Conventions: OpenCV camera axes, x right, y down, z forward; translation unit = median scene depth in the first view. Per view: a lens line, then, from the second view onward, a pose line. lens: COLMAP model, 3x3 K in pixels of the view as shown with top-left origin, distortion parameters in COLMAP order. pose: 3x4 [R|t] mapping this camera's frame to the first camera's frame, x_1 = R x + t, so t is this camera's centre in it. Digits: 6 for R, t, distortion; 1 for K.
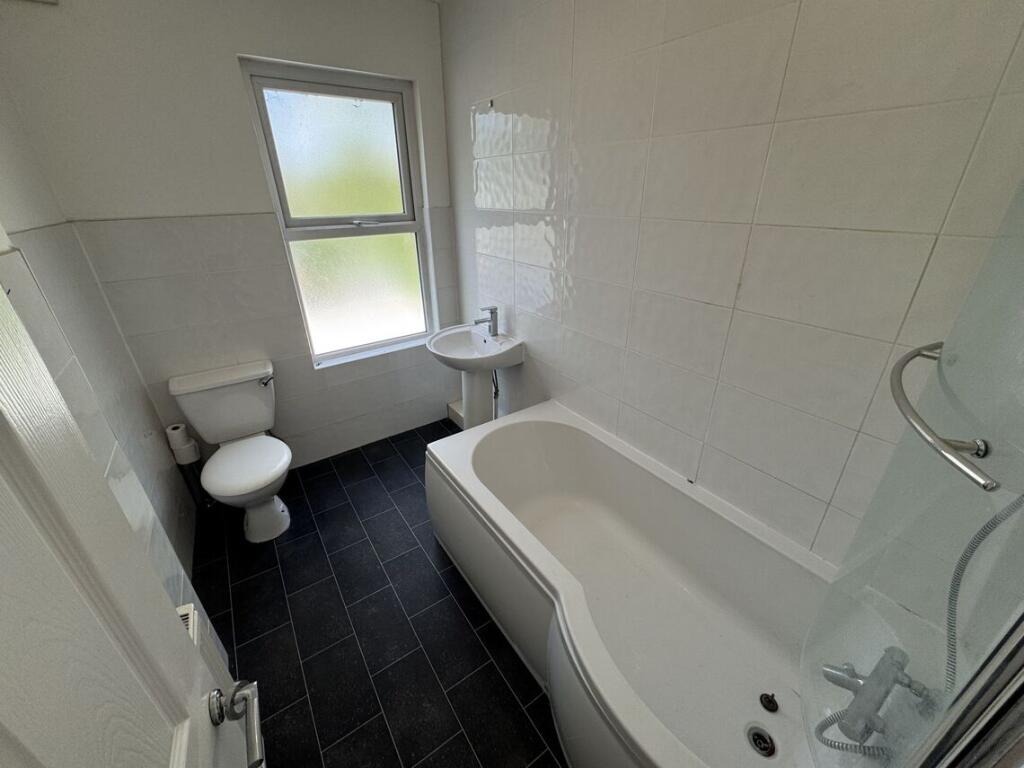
lens RADIAL K [[410.0, 0, 512.0], [0, 410.0, 384.0], [0, 0, 1]] dist [-0.002598, -0.000494]
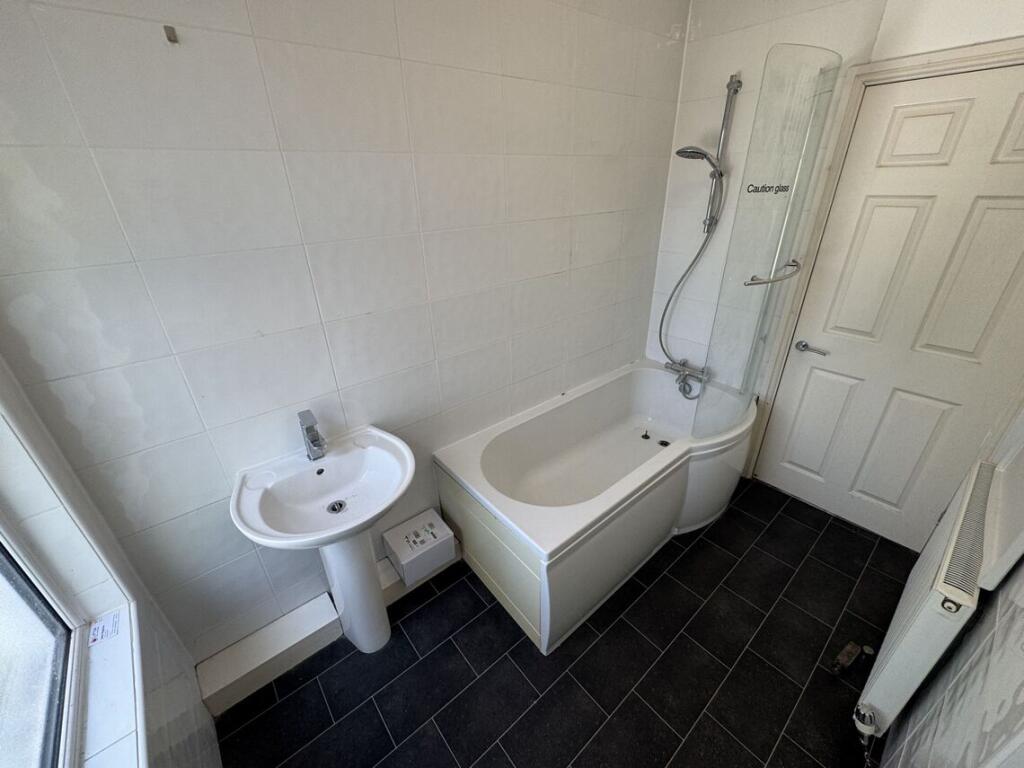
lens RADIAL K [[410.0, 0, 512.0], [0, 410.0, 384.0], [0, 0, 1]] dist [-0.002598, -0.000494]
pose [[-0.088663, -0.420337, 0.903026, -0.839695], [0.458739, 0.787492, 0.411599, -0.468744], [-0.884136, 0.450747, 0.123004, 0.949782]]
